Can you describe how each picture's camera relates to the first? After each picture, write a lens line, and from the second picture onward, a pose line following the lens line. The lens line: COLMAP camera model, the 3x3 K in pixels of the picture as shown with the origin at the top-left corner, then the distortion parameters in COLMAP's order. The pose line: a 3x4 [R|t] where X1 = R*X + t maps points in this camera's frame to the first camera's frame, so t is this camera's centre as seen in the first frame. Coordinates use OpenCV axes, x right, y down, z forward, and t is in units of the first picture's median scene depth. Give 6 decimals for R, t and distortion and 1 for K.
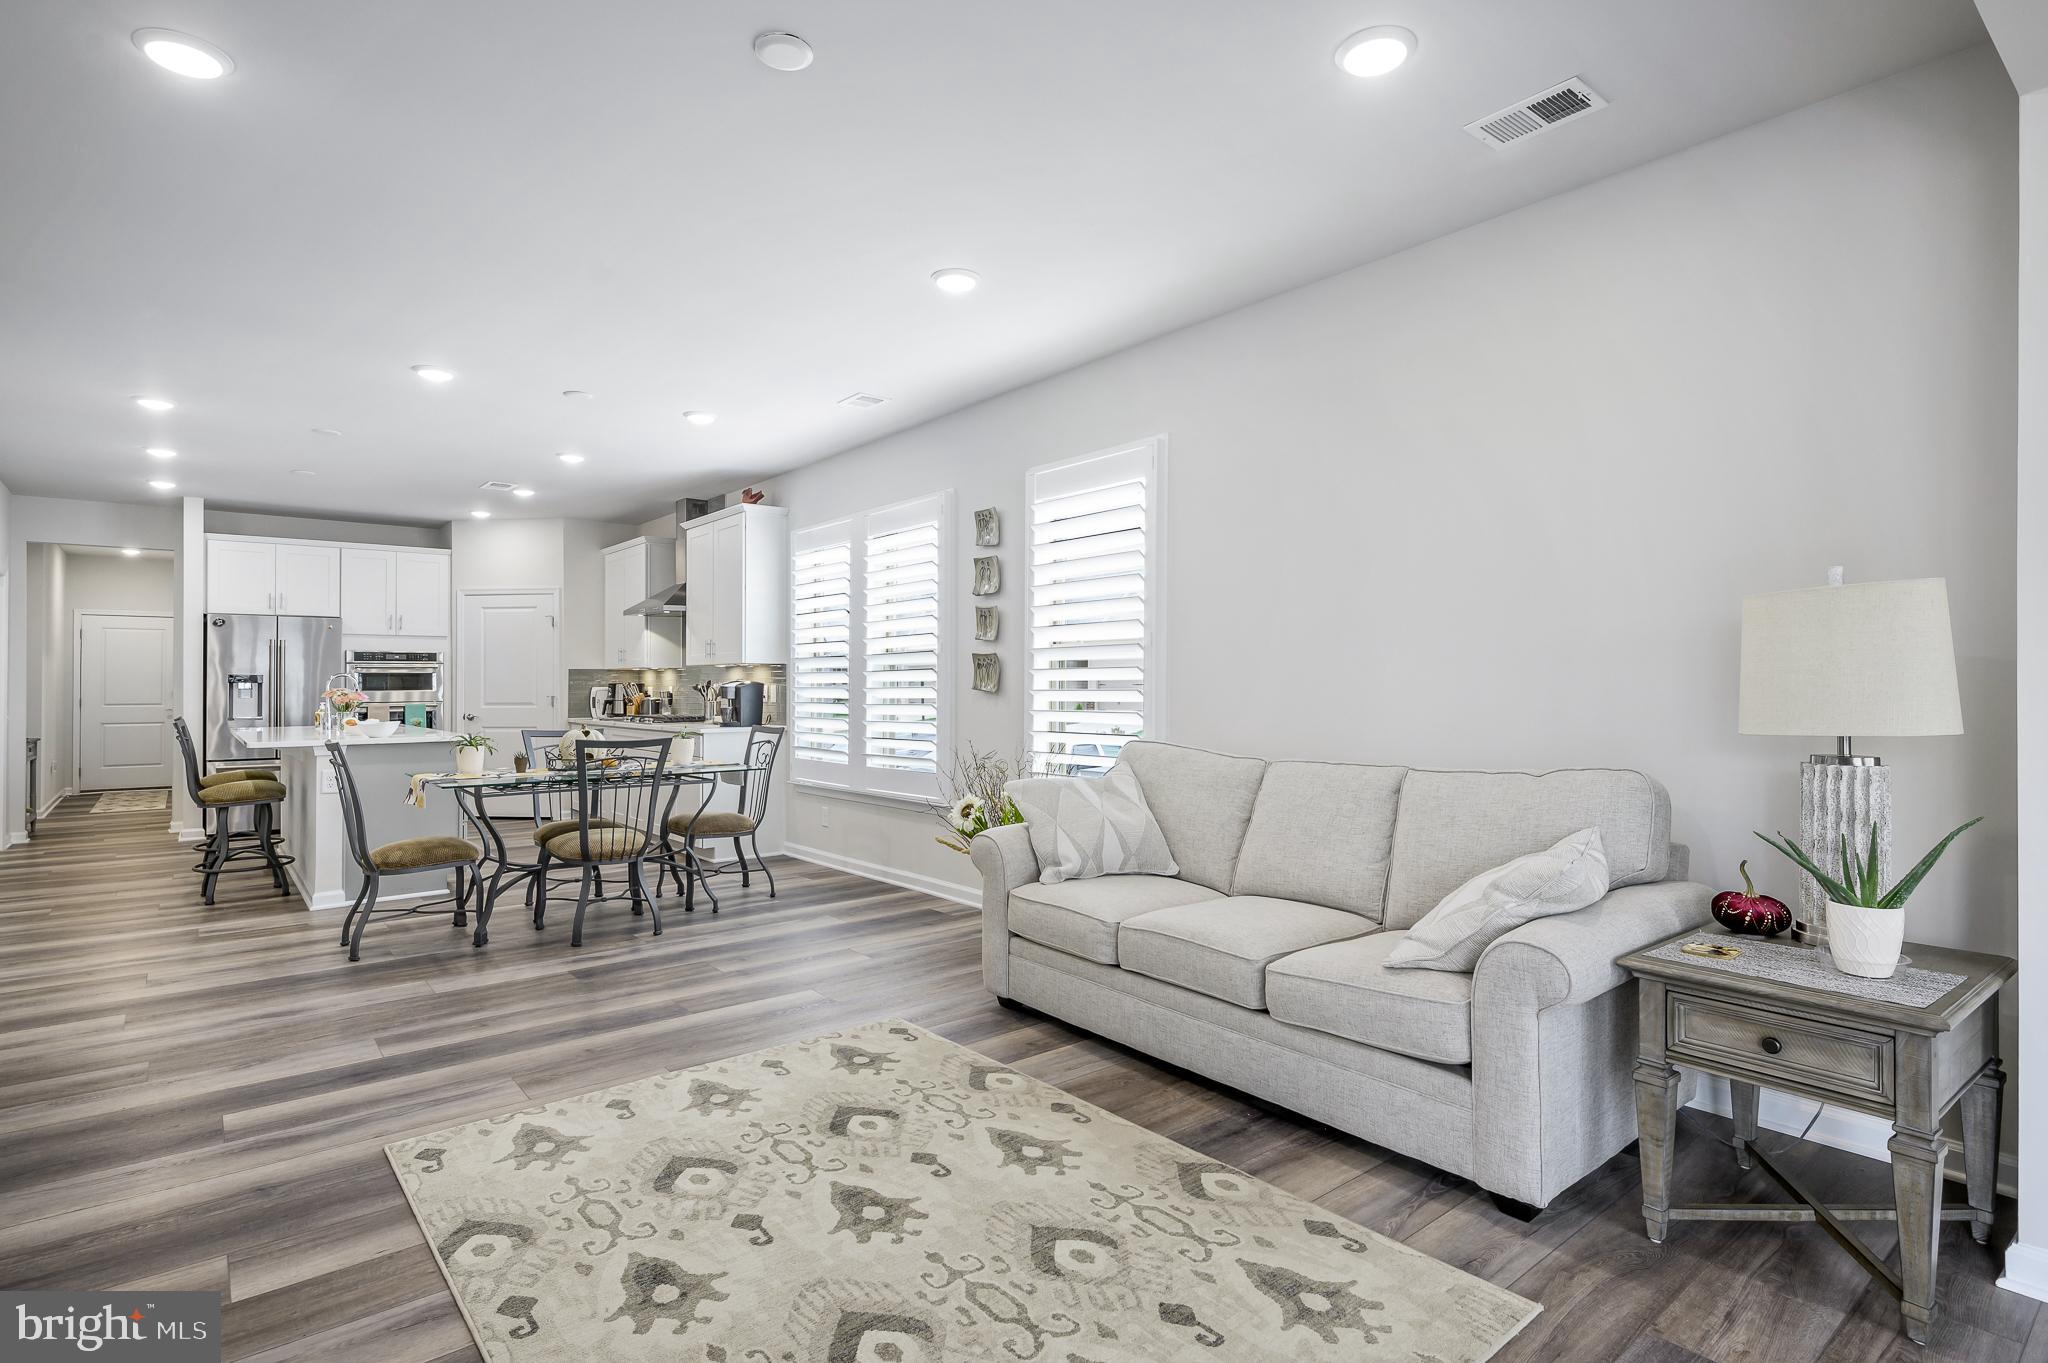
lens RADIAL K [[1028.8, 0, 1036.7], [0, 1028.8, 671.8], [0, 0, 1]] dist [-0.002644, 0.000202]
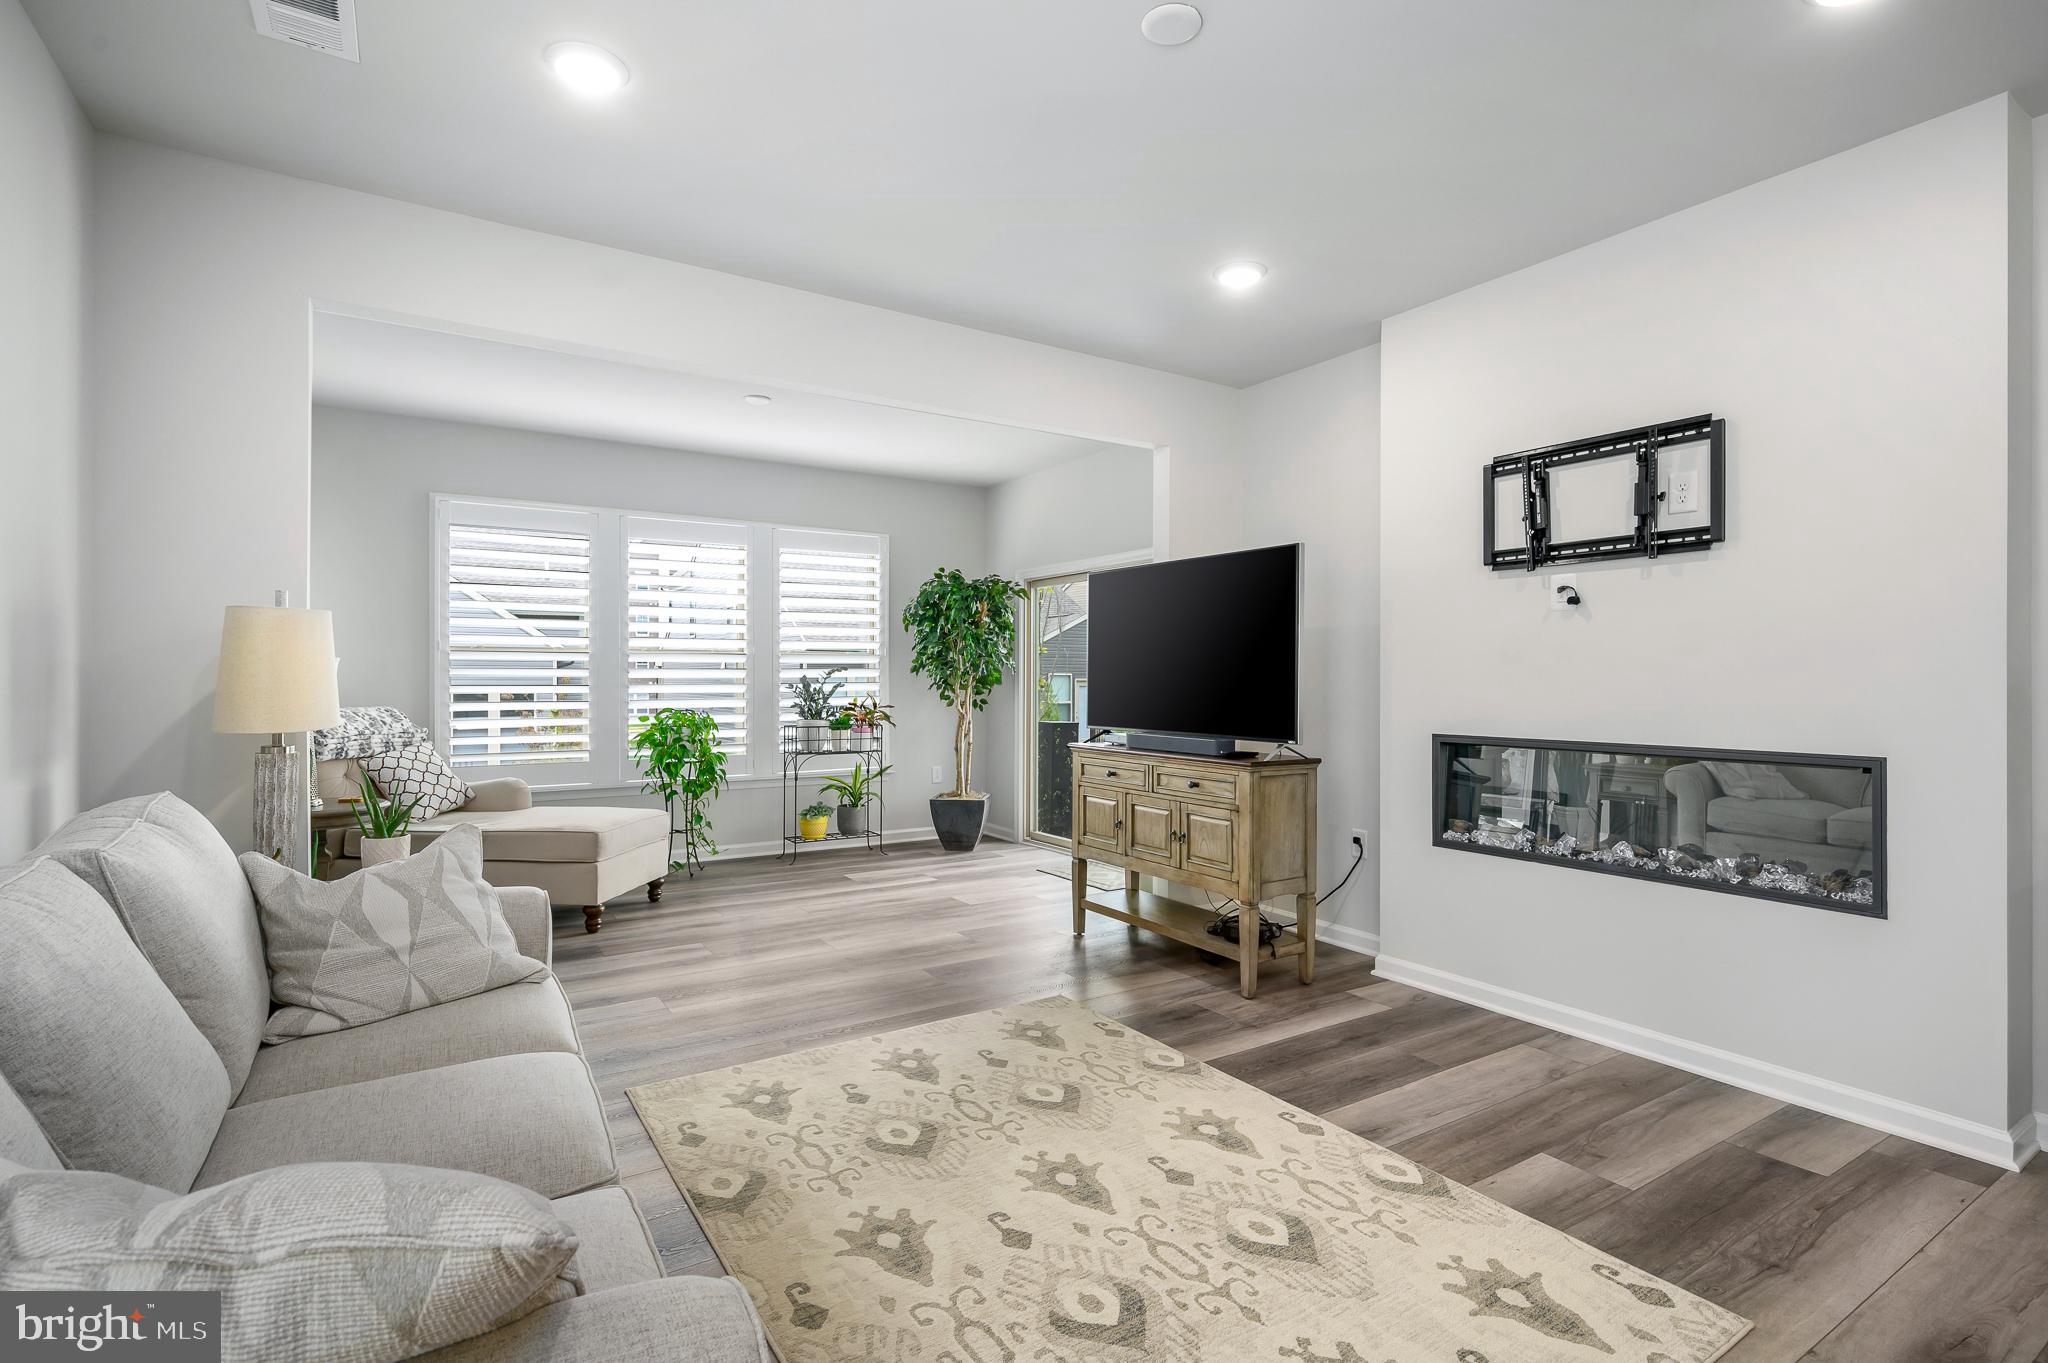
lens RADIAL K [[975.9, 0, 1030.8], [0, 975.9, 676.7], [0, 0, 1]] dist [0.000286, -0.000070]
pose [[-0.992778, 0.002716, 0.119938, -0.077086], [0.001058, 0.999903, -0.013878, 0.004983], [-0.119964, -0.013651, -0.992684, 0.634676]]
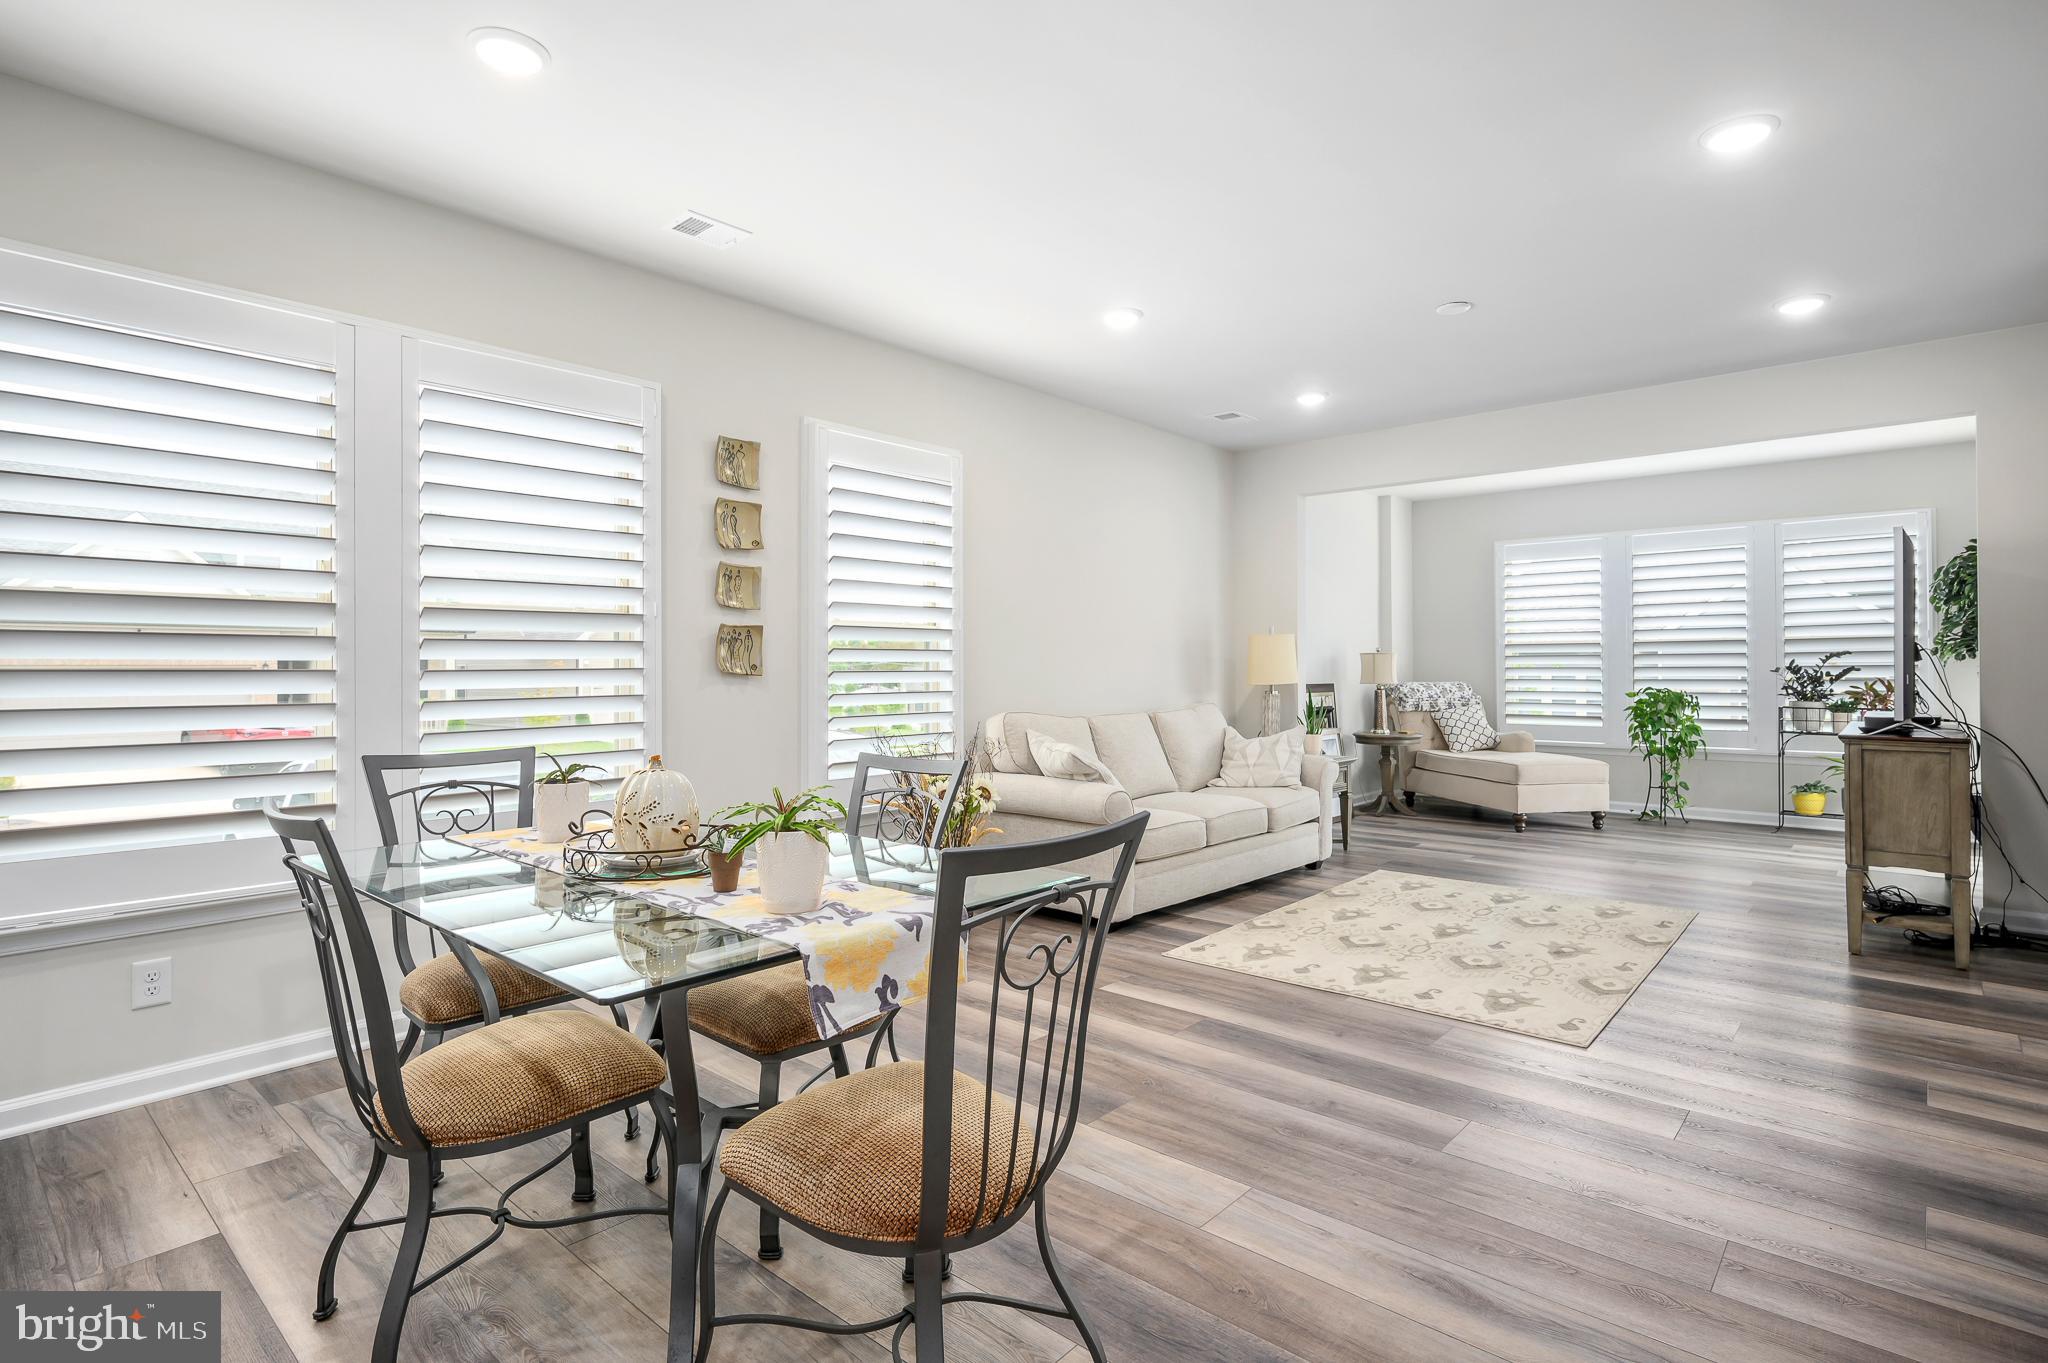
lens RADIAL K [[1014.5, 0, 1036.3], [0, 1014.5, 659.1], [0, 0, 1]] dist [-0.001400, 0.000265]
pose [[-0.157995, 0.013226, 0.987351, -0.618223], [-0.009727, 0.999841, -0.014950, 0.012493], [-0.987392, -0.011966, -0.157841, 0.660754]]
